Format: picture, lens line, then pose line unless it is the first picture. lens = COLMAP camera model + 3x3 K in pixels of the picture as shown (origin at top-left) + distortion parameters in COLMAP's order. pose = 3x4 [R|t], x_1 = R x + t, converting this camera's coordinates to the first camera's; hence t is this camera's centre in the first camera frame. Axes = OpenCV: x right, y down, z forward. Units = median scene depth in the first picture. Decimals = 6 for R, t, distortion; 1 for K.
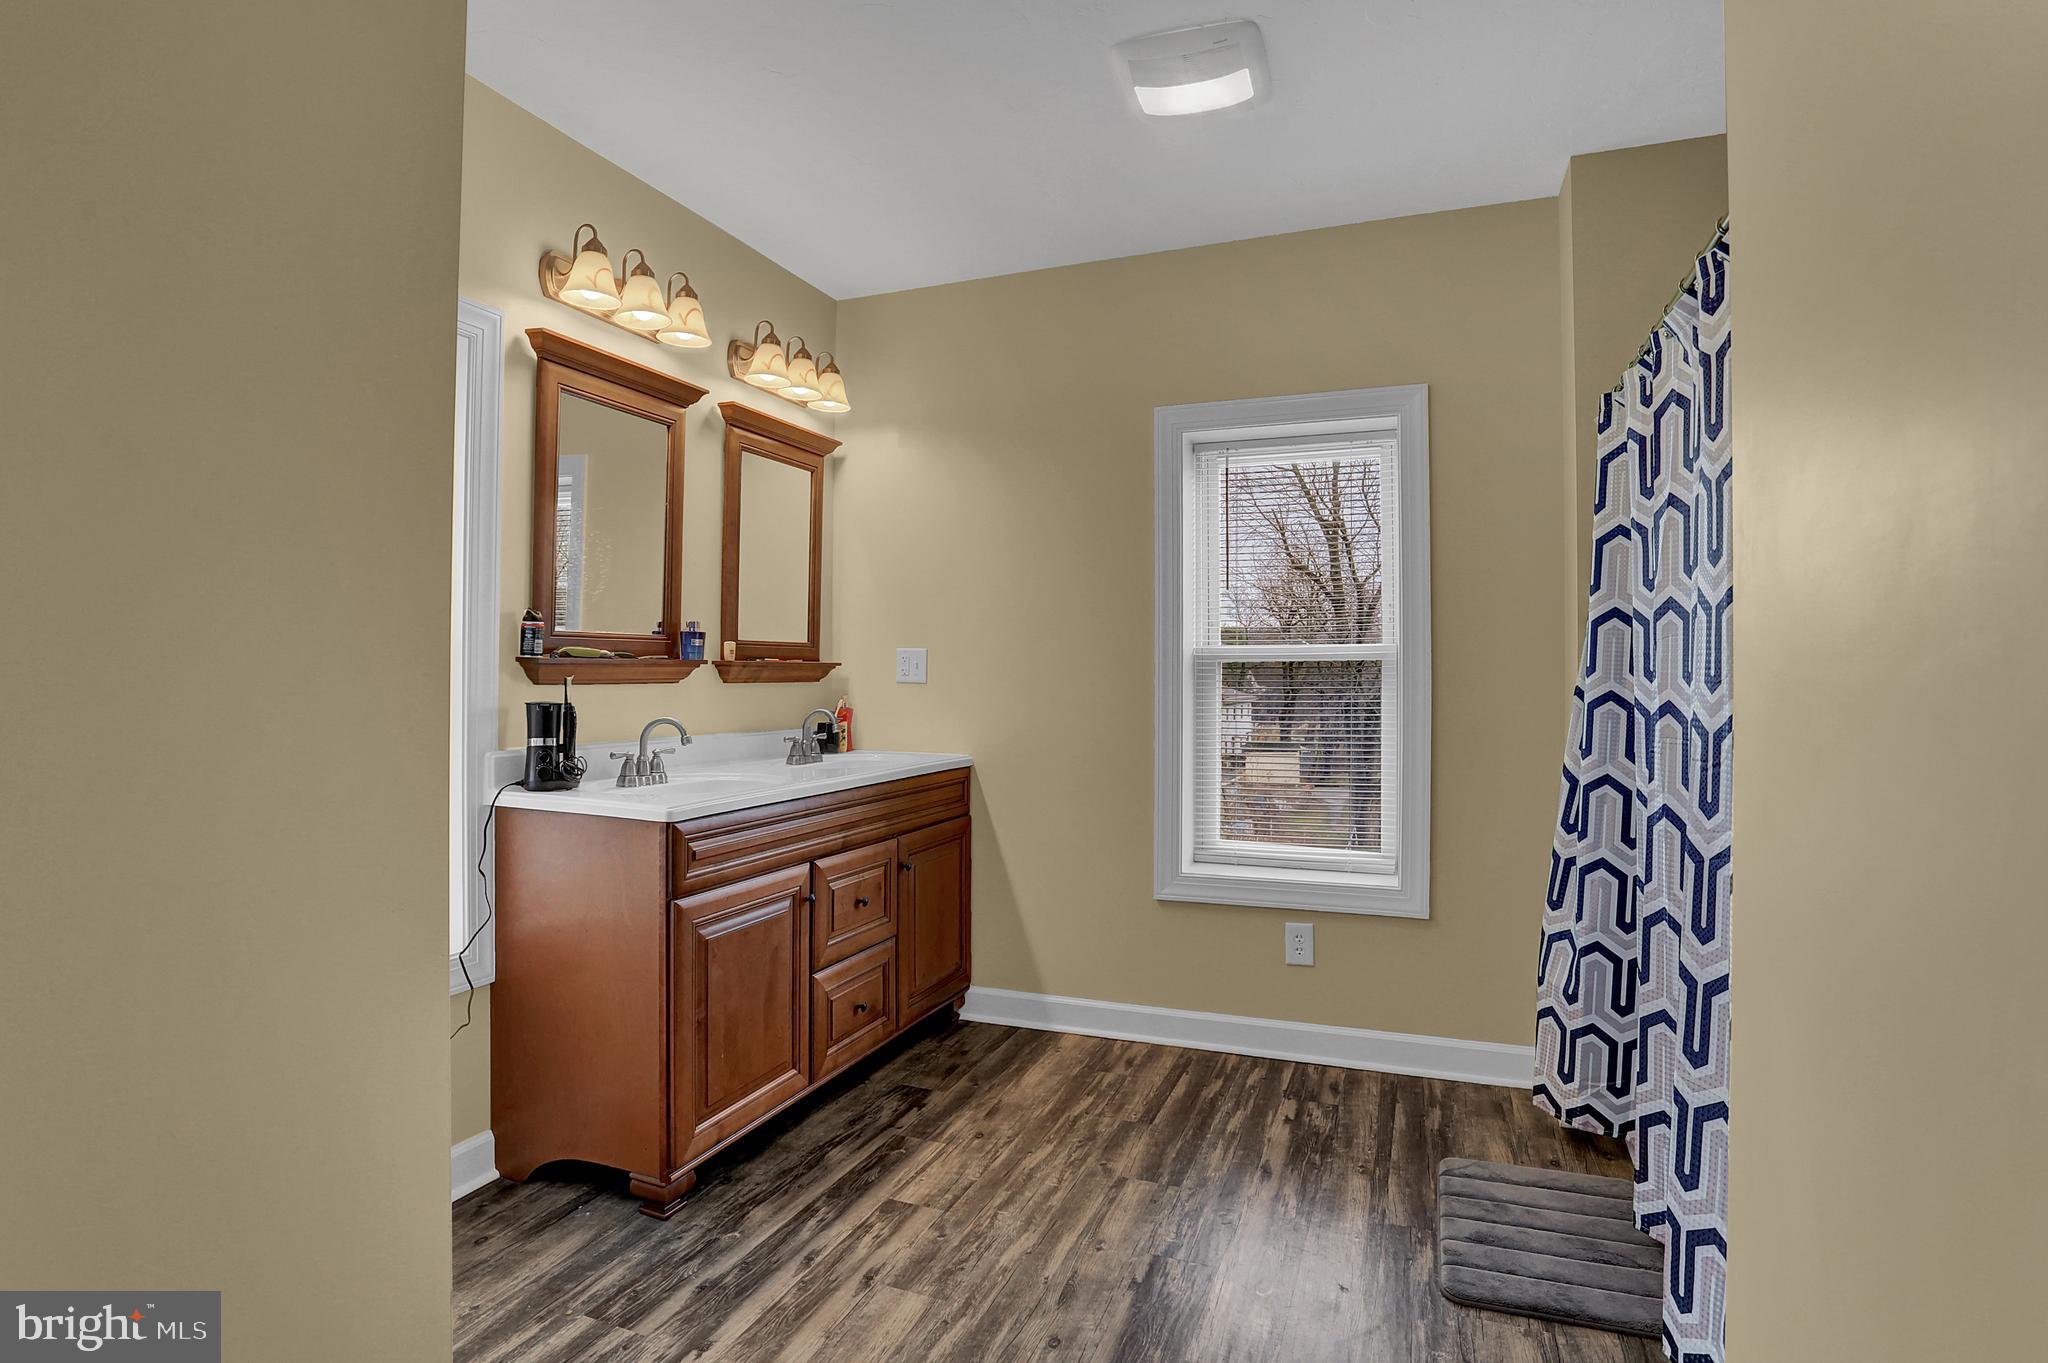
lens RADIAL K [[1041.4, 0, 1018.4], [0, 1041.4, 651.2], [0, 0, 1]] dist [-0.070623, 0.036950]
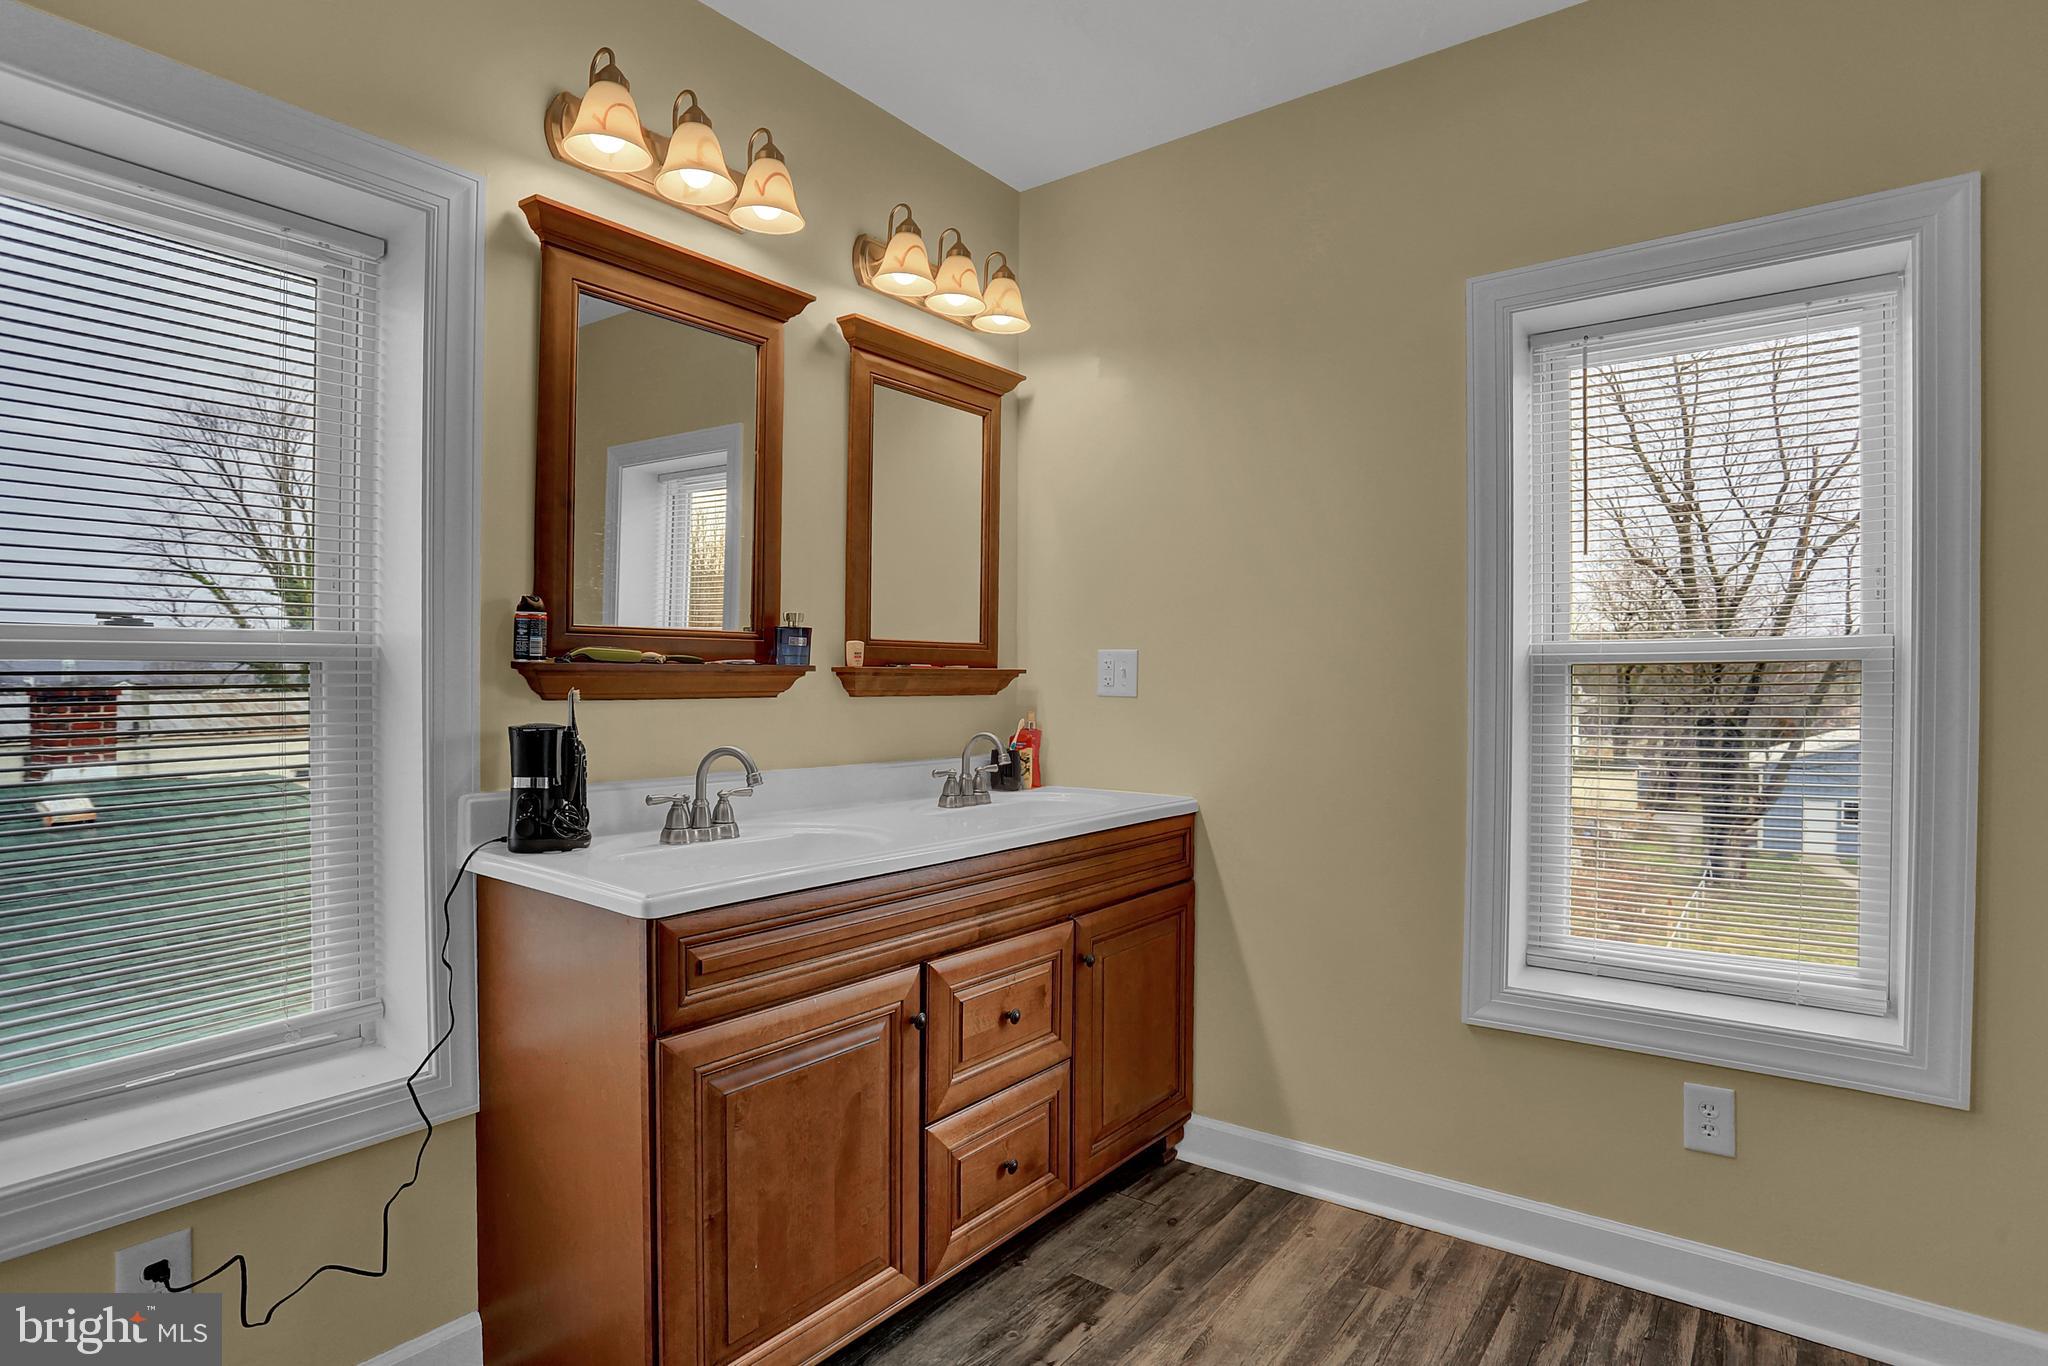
lens RADIAL K [[1056.8, 0, 1025.1], [0, 1056.8, 694.5], [0, 0, 1]] dist [-0.077524, 0.040976]
pose [[0.964154, 0.002913, -0.265327, 0.039102], [0.005821, 0.999467, 0.032128, 0.005728], [0.265279, -0.032521, 0.963623, 0.314455]]
